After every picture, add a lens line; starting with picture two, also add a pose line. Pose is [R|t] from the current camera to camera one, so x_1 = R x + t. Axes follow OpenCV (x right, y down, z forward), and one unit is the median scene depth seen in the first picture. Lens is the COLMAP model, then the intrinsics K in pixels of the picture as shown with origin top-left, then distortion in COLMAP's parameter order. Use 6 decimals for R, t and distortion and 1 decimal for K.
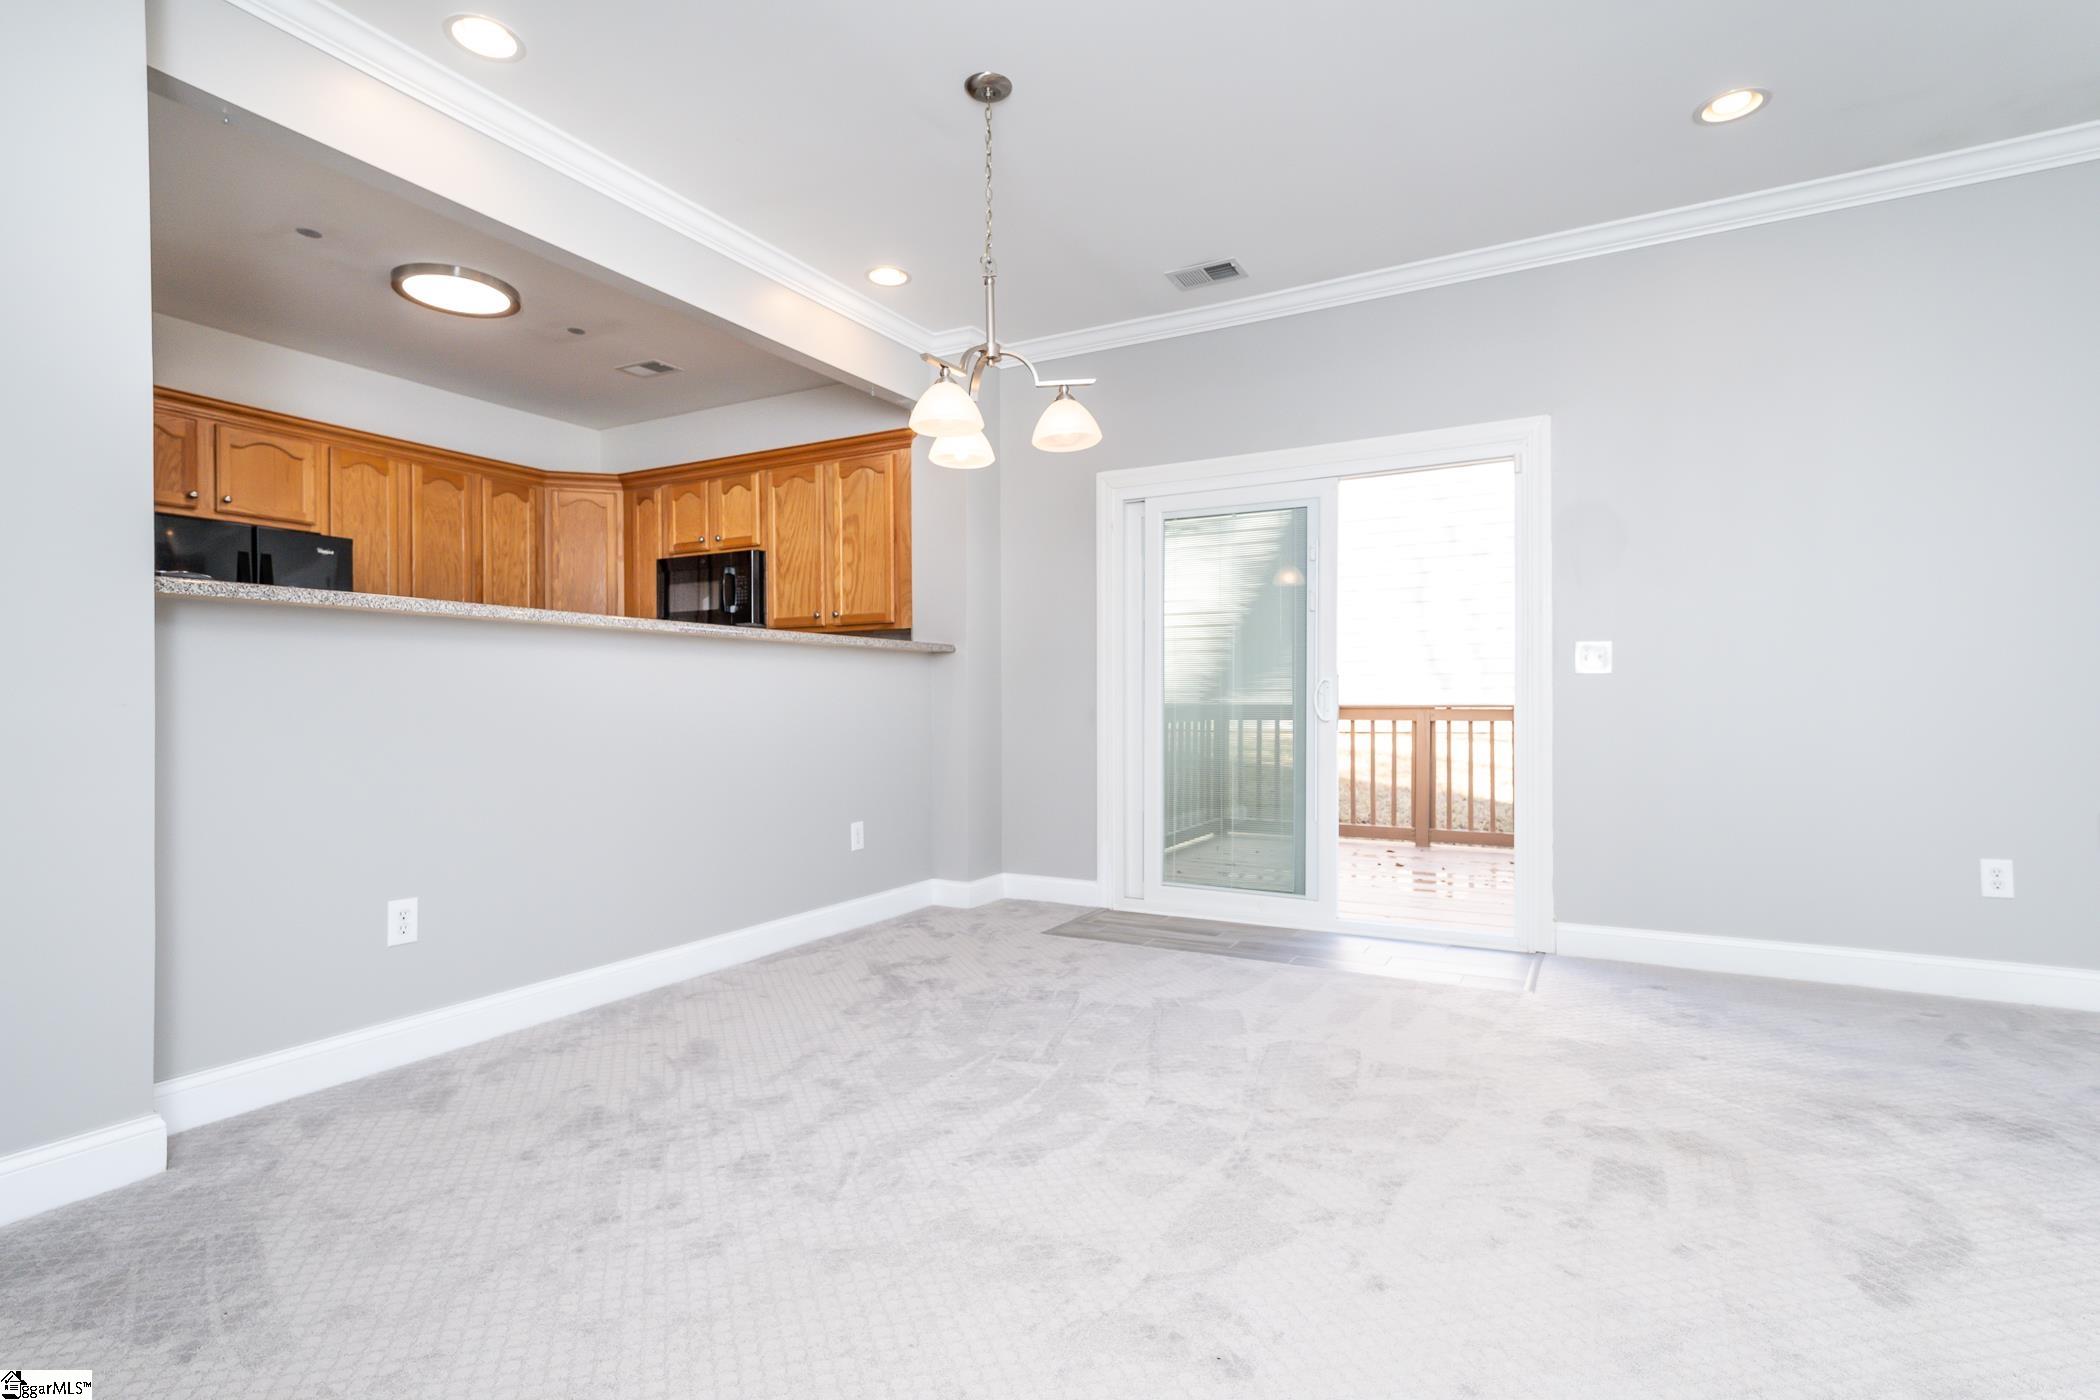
lens RADIAL K [[1019.8, 0, 1062.5], [0, 1019.8, 704.9], [0, 0, 1]] dist [0.015972, -0.002104]
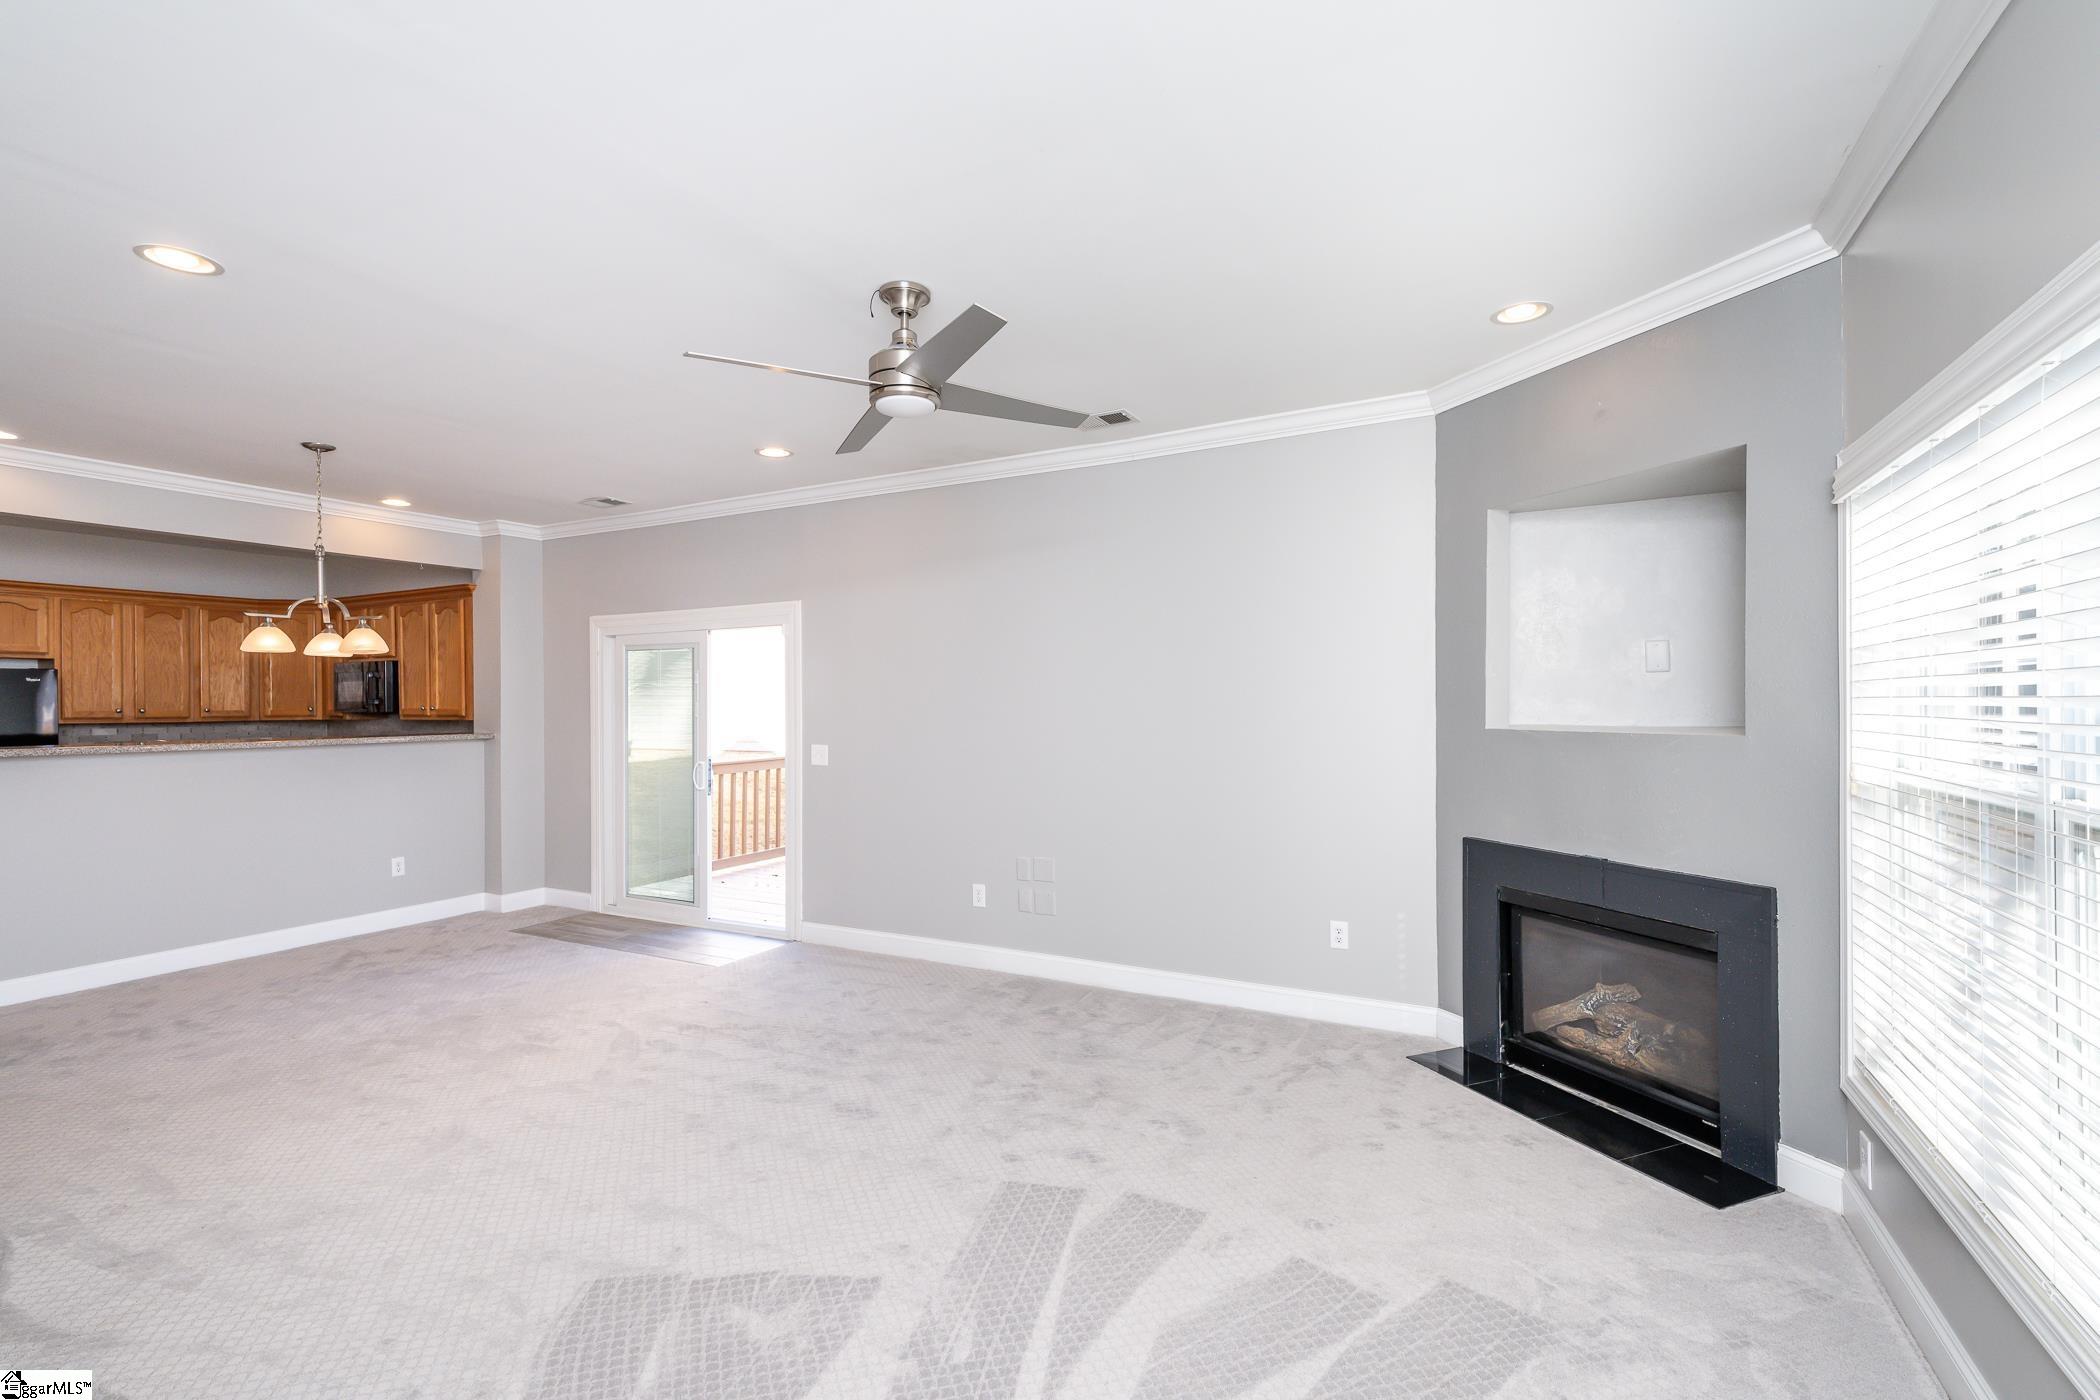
lens RADIAL K [[940.5, 0, 1045.4], [0, 940.5, 702.0], [0, 0, 1]] dist [0.017196, 0.000178]
pose [[0.999996, -0.002714, 0.001131, 0.917363], [0.002719, 0.999985, -0.004719, -0.127637], [-0.001118, 0.004722, 0.999988, -0.484373]]
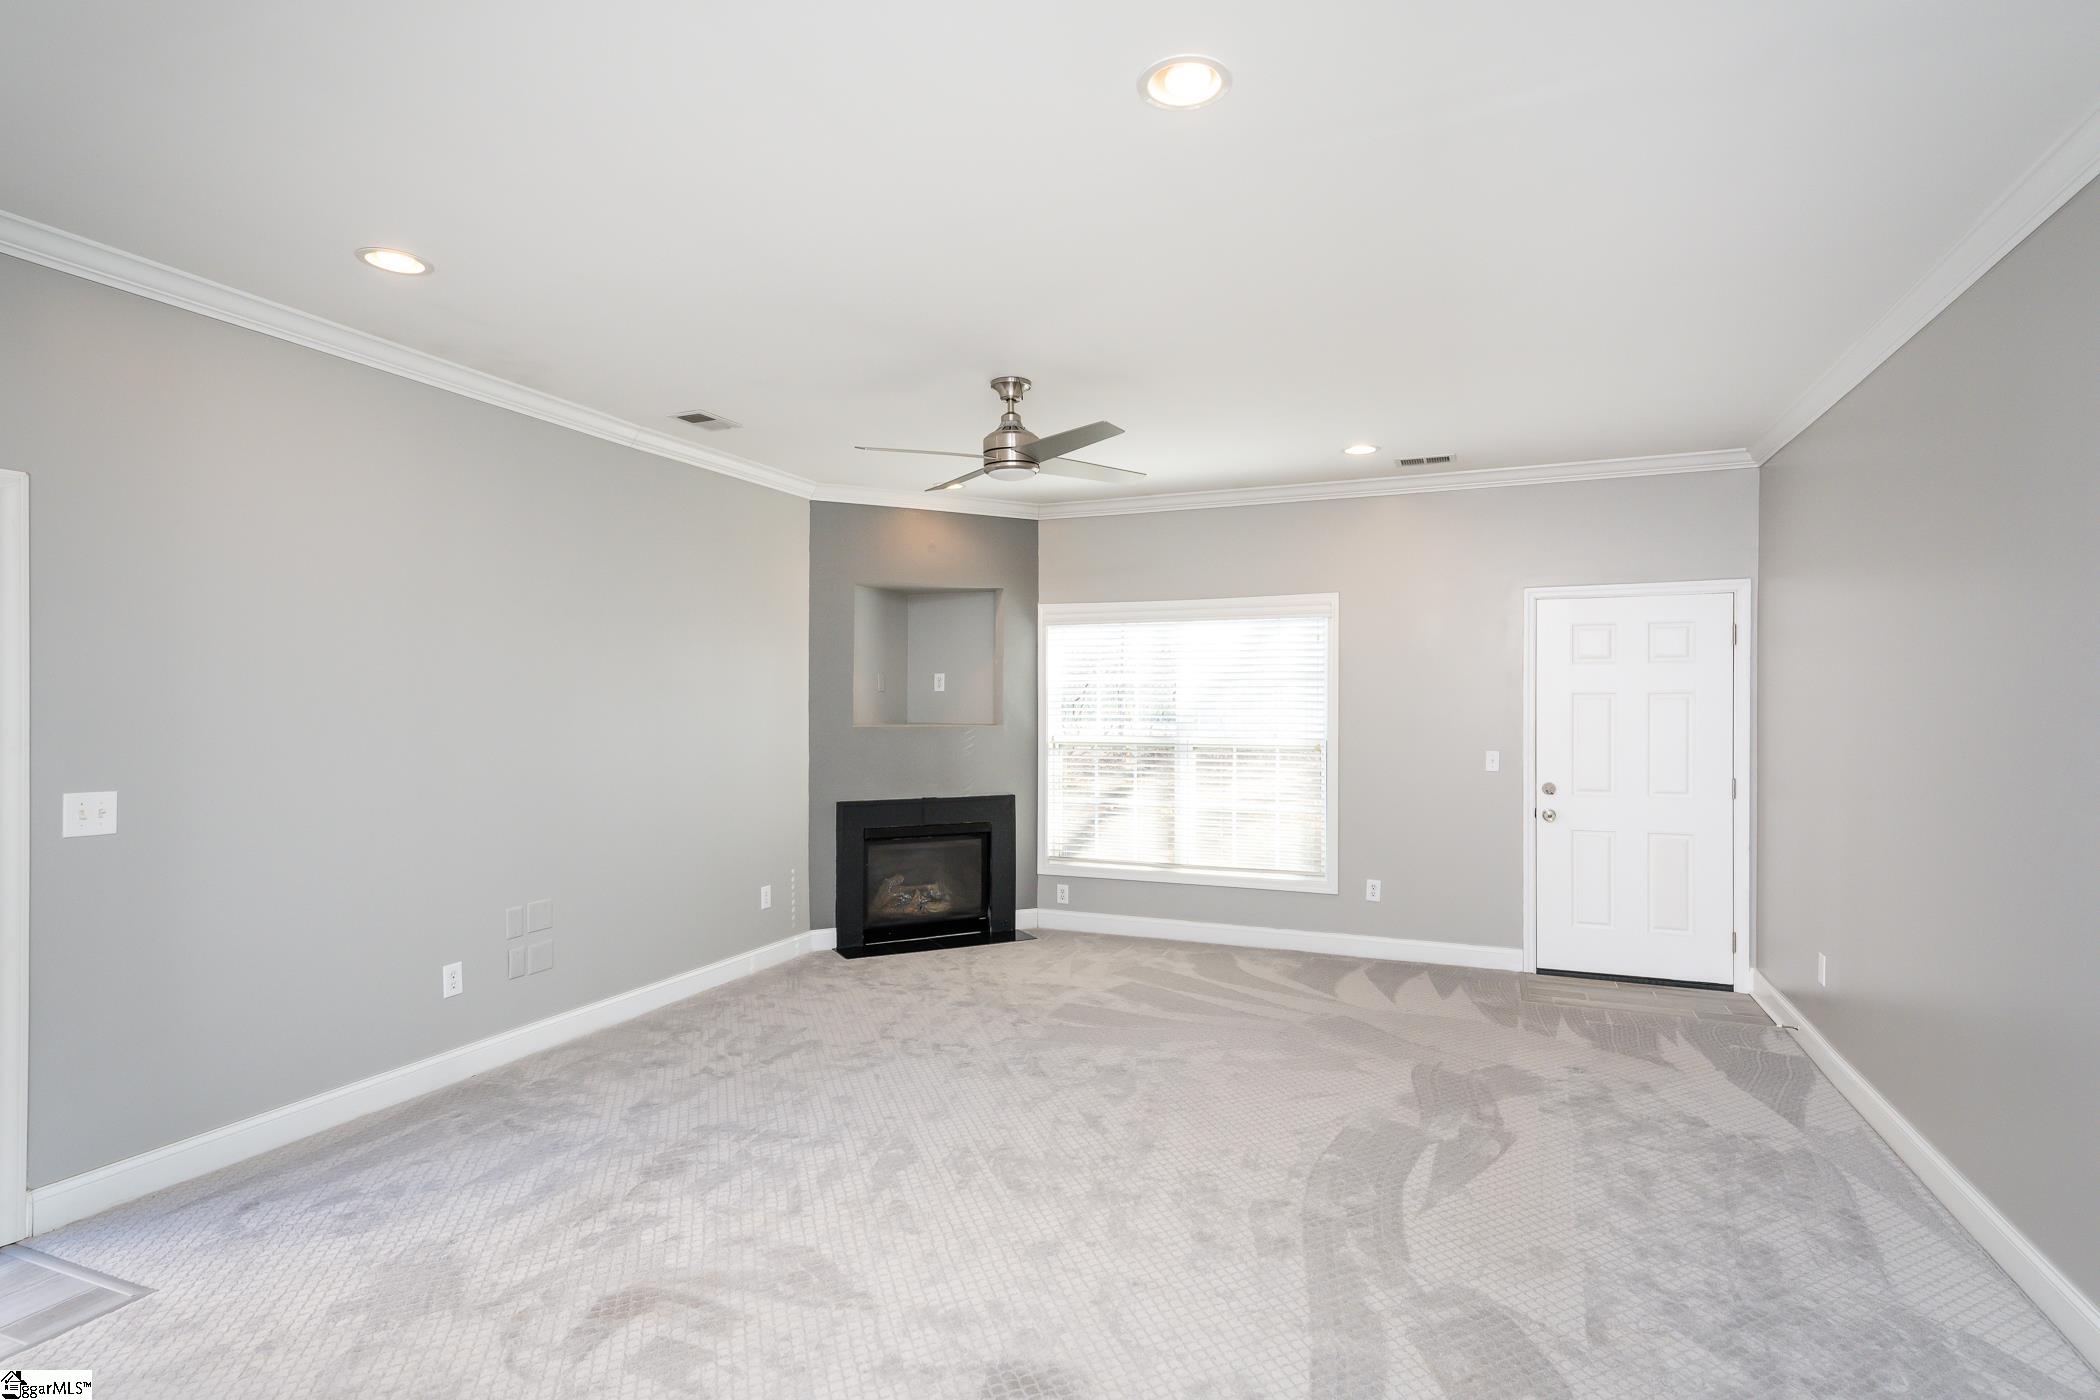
lens RADIAL K [[1062.6, 0, 1047.4], [0, 1062.6, 699.9], [0, 0, 1]] dist [0.004163, 0.001521]
pose [[-0.099953, 0.007524, 0.994964, -0.352532], [-0.001968, 0.999968, -0.007759, -0.132579], [-0.994990, -0.002734, -0.099935, 0.401002]]
